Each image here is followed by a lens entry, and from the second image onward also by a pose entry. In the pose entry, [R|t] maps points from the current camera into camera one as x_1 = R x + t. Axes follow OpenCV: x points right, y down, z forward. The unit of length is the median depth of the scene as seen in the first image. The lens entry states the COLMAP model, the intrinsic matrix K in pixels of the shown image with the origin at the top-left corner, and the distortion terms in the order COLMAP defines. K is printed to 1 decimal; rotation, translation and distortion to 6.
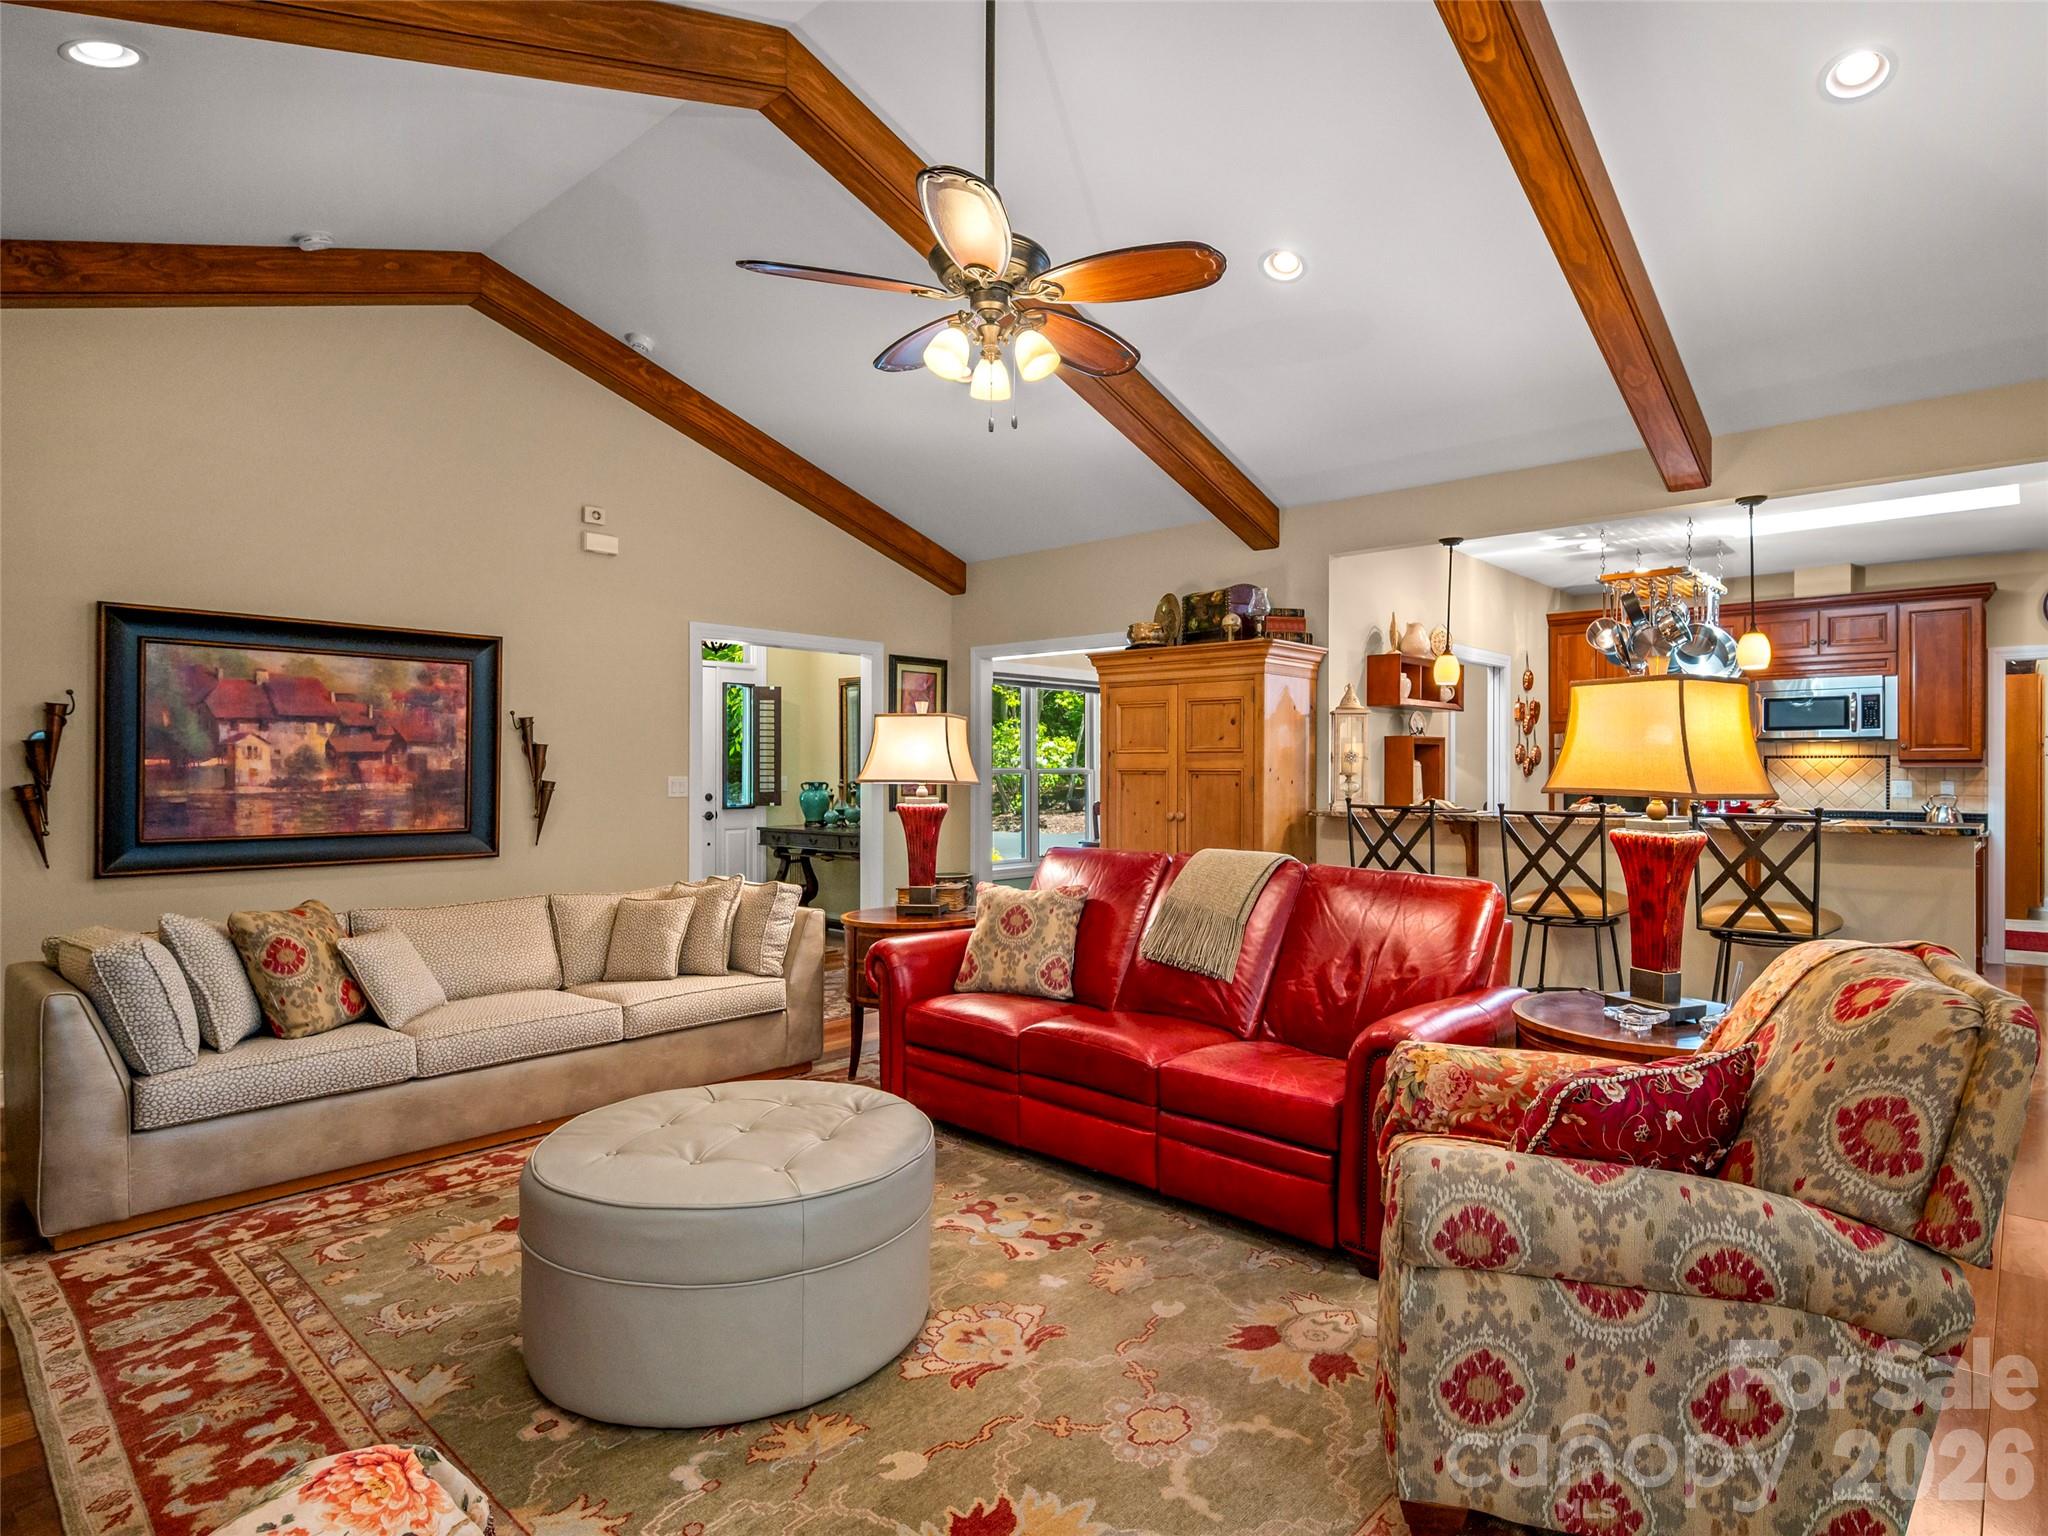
lens RADIAL K [[1114.5, 0, 1095.7], [0, 1114.5, 763.9], [0, 0, 1]] dist [-0.000202, -0.002628]
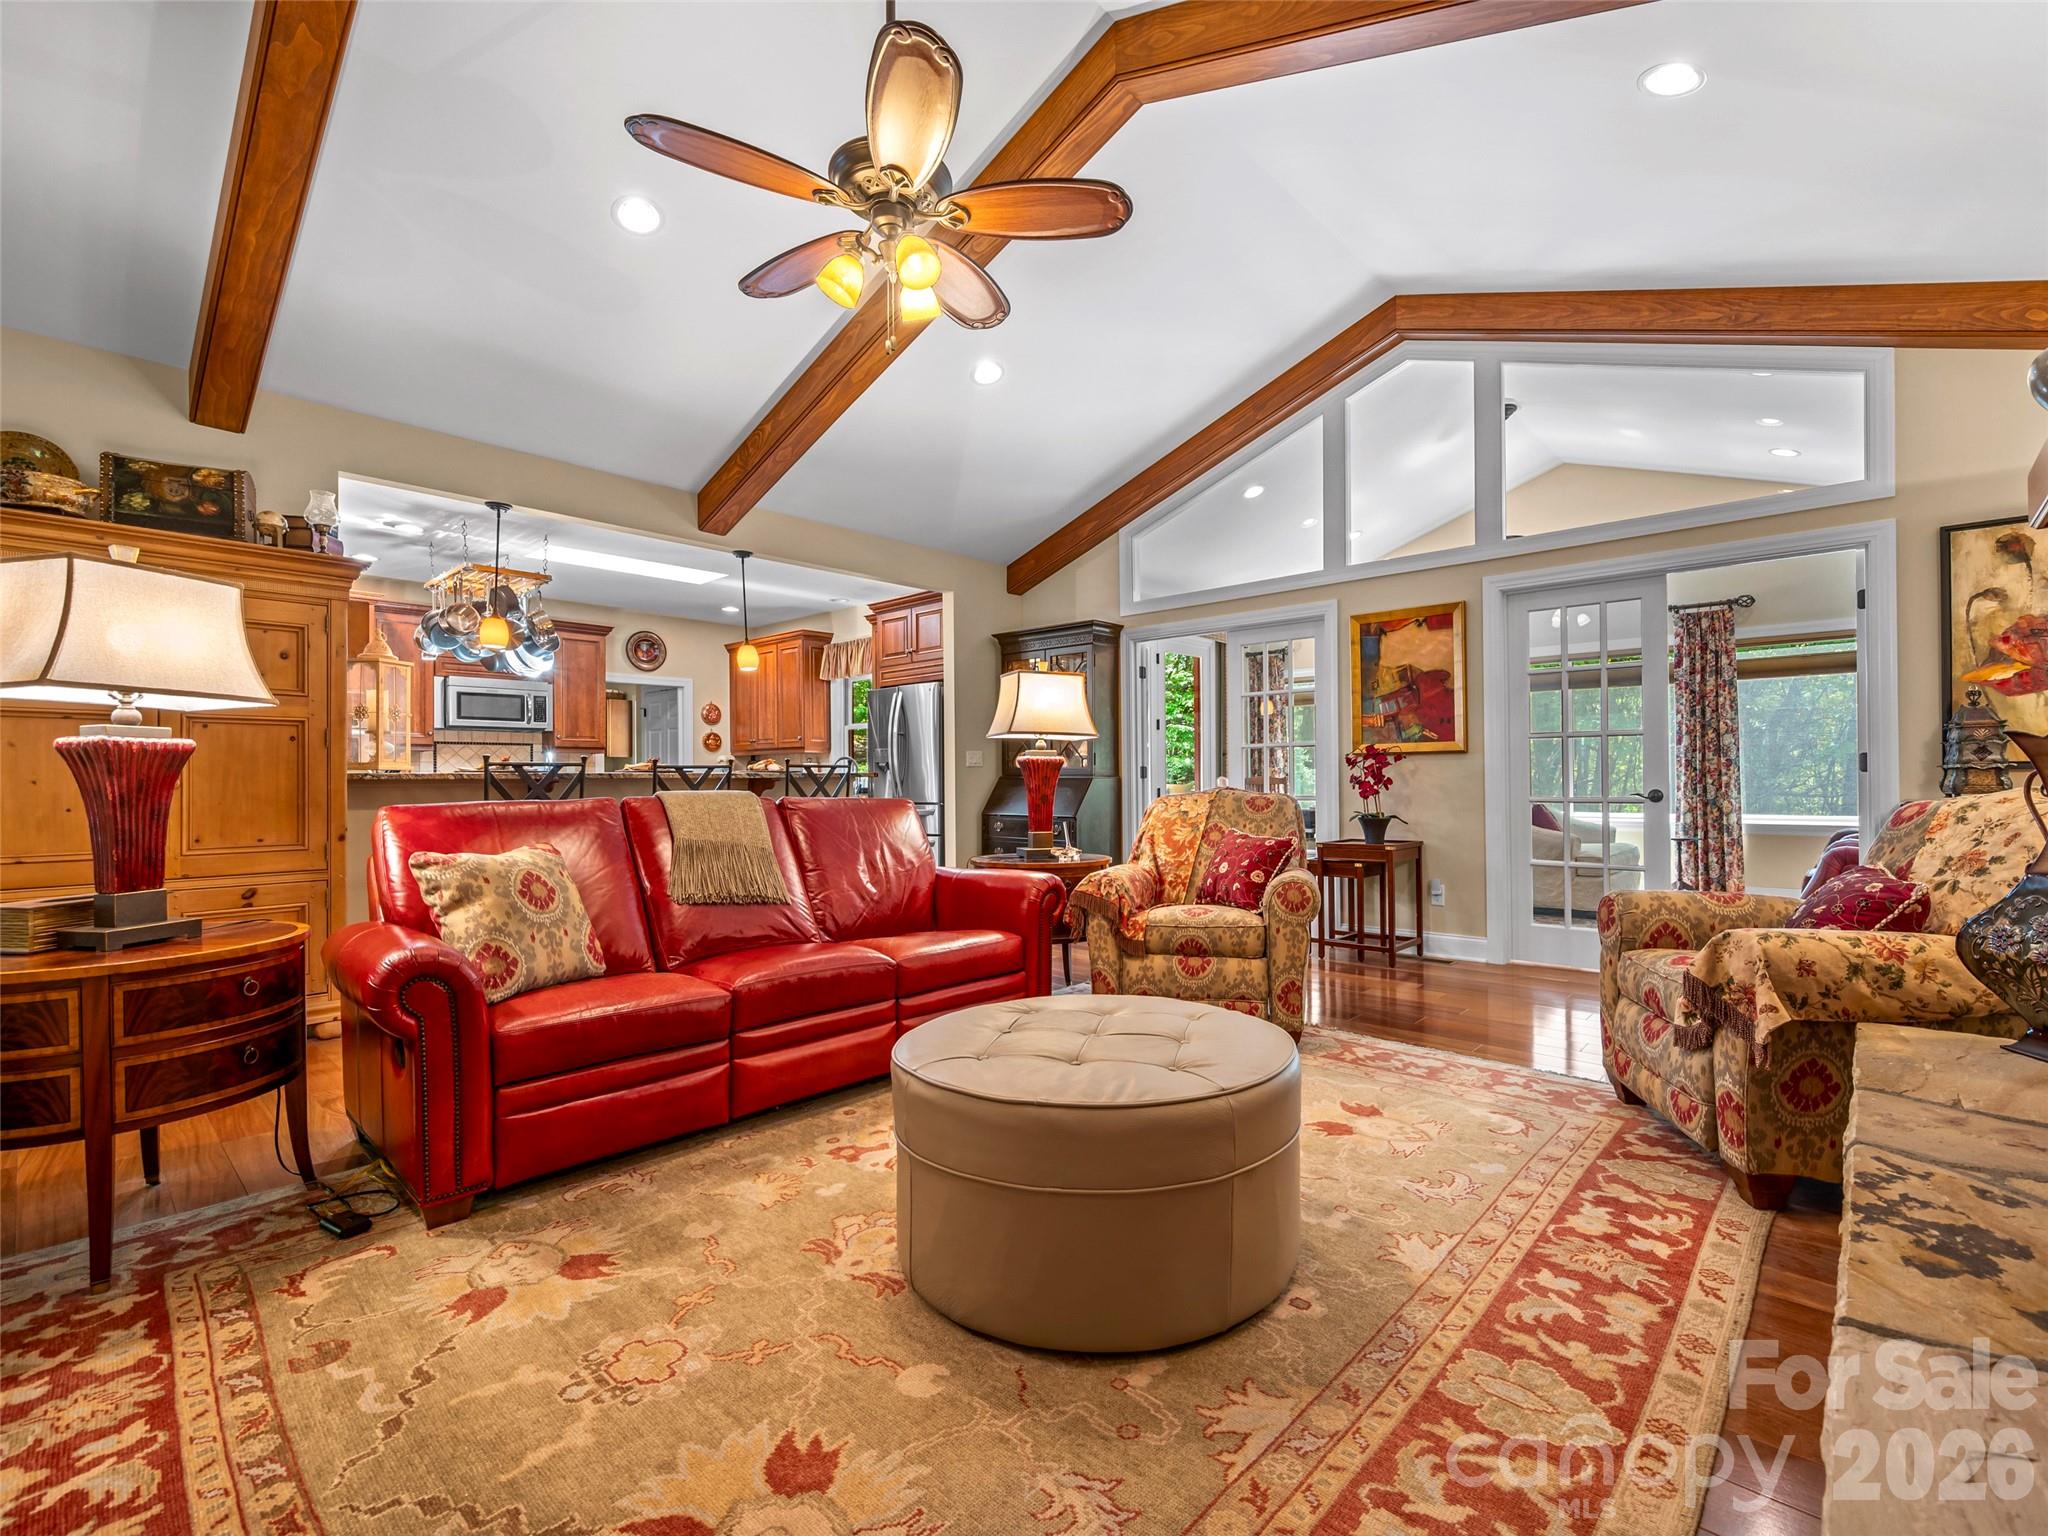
lens RADIAL K [[909.9, 0, 1085.2], [0, 909.9, 773.9], [0, 0, 1]] dist [-0.002618, -0.000739]
pose [[0.000102, 0.004029, 0.999992, -0.547688], [0.006838, 0.999968, -0.004030, 0.054466], [-0.999977, 0.006839, 0.000074, 0.506683]]
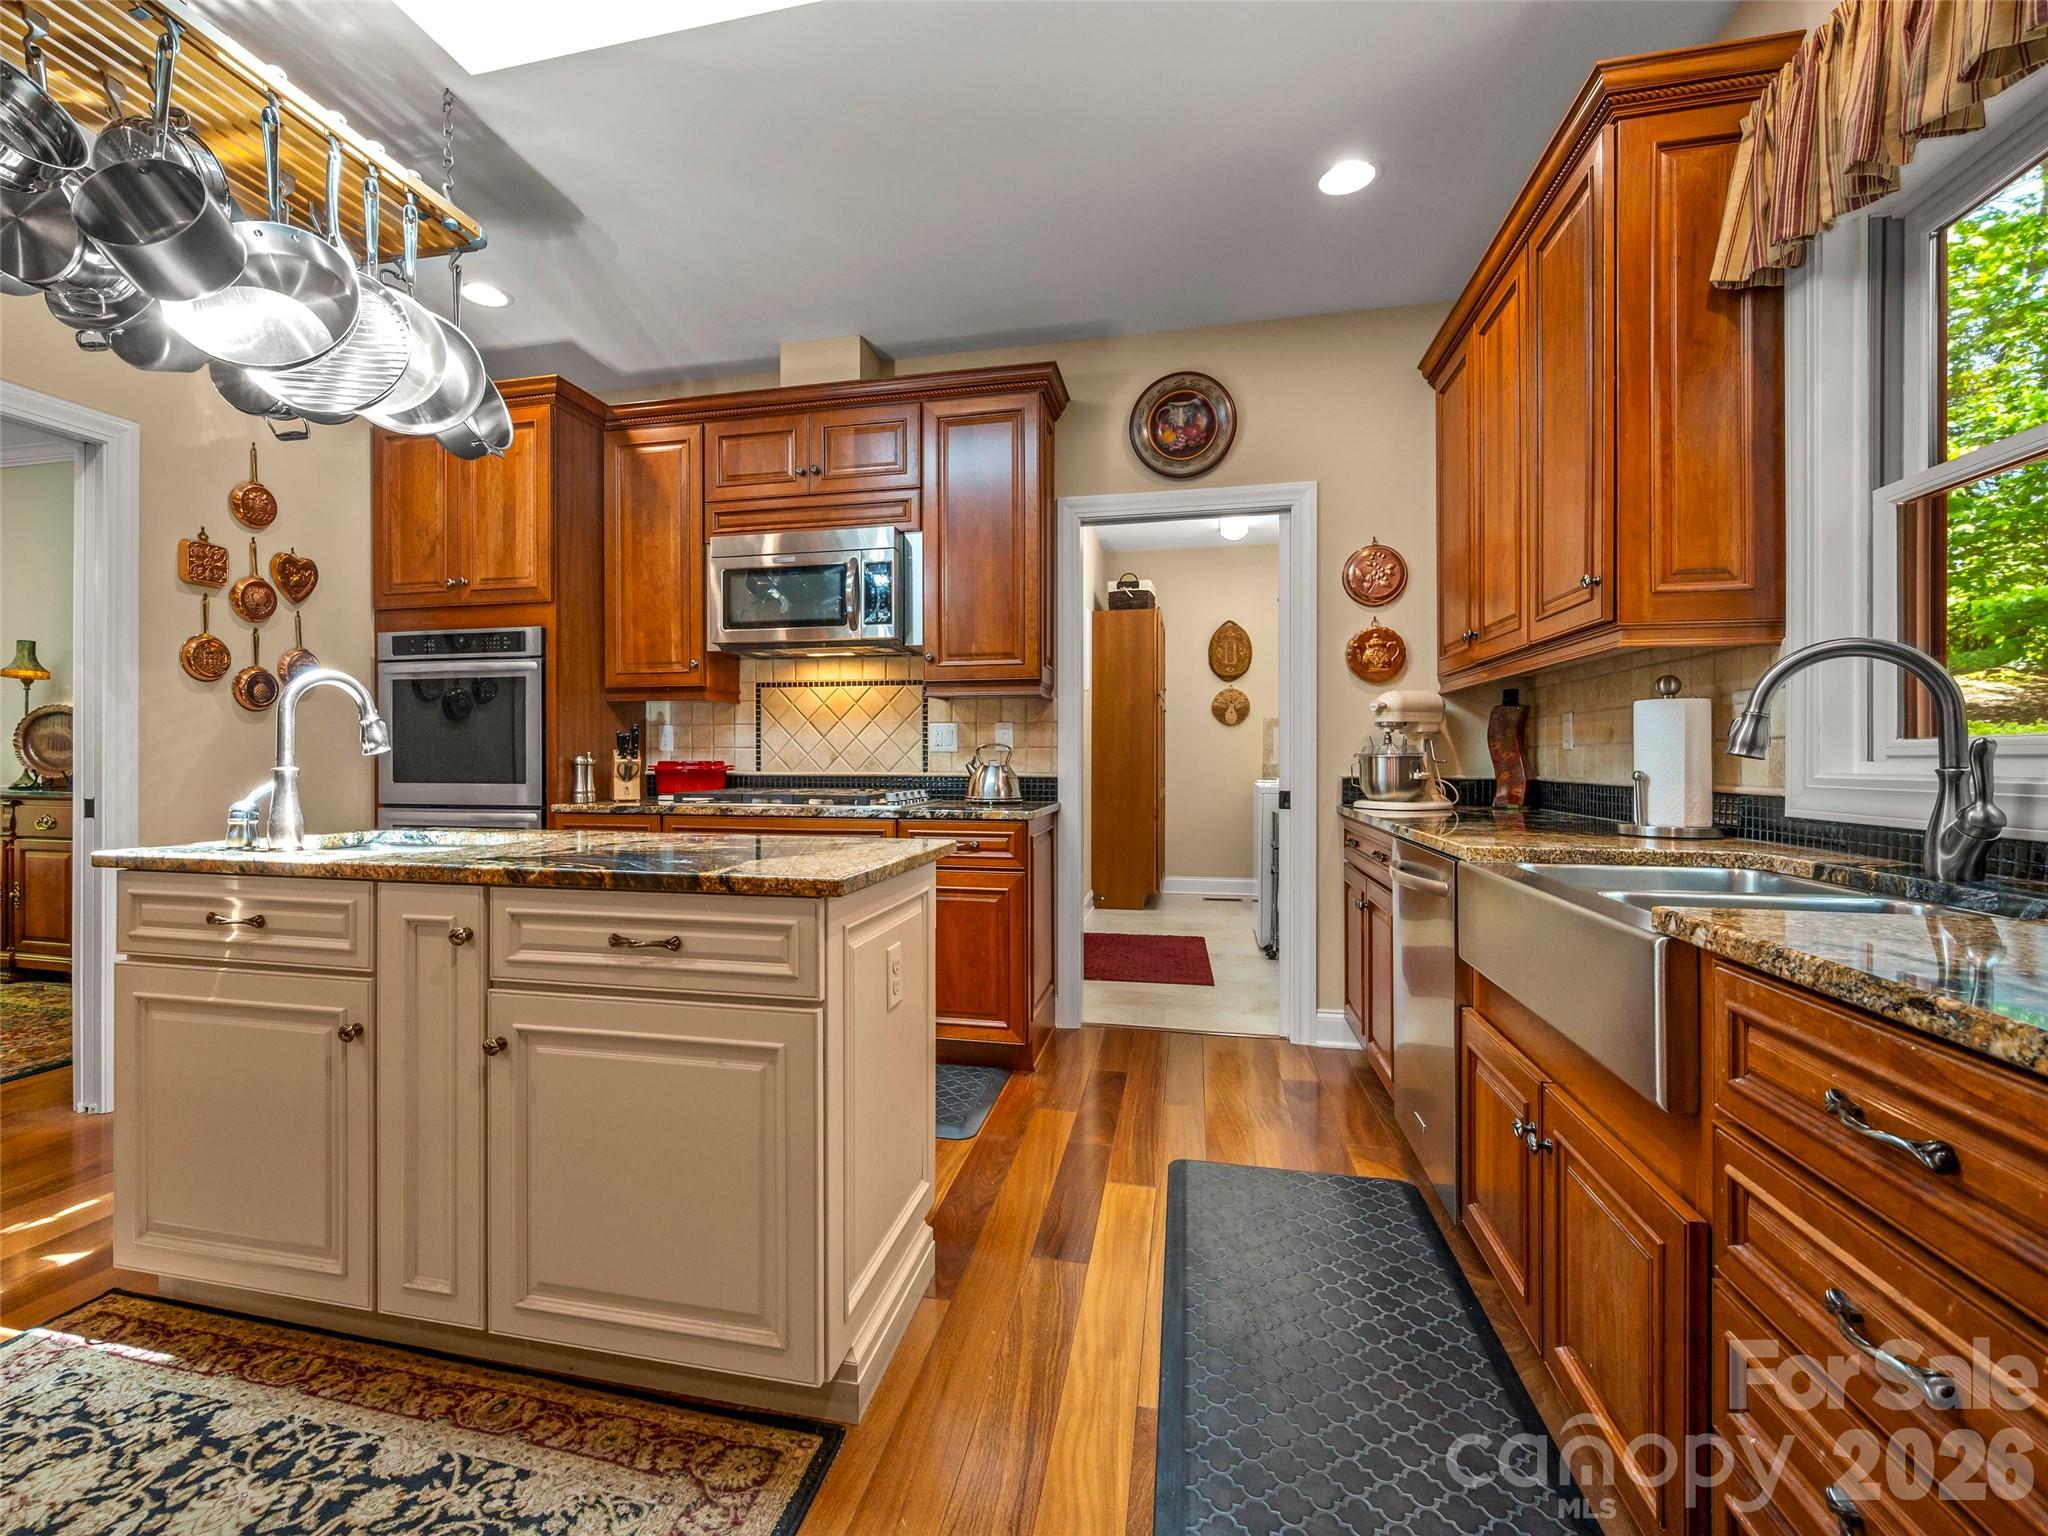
lens RADIAL K [[909.9, 0, 983.2], [0, 909.9, 757.2], [0, 0, 1]] dist [-0.002618, -0.000739]
pose [[0.889056, 0.000024, 0.457798, 0.768224], [-0.002330, 0.999987, 0.004473, 0.045424], [-0.457792, -0.005043, 0.889045, 0.826713]]
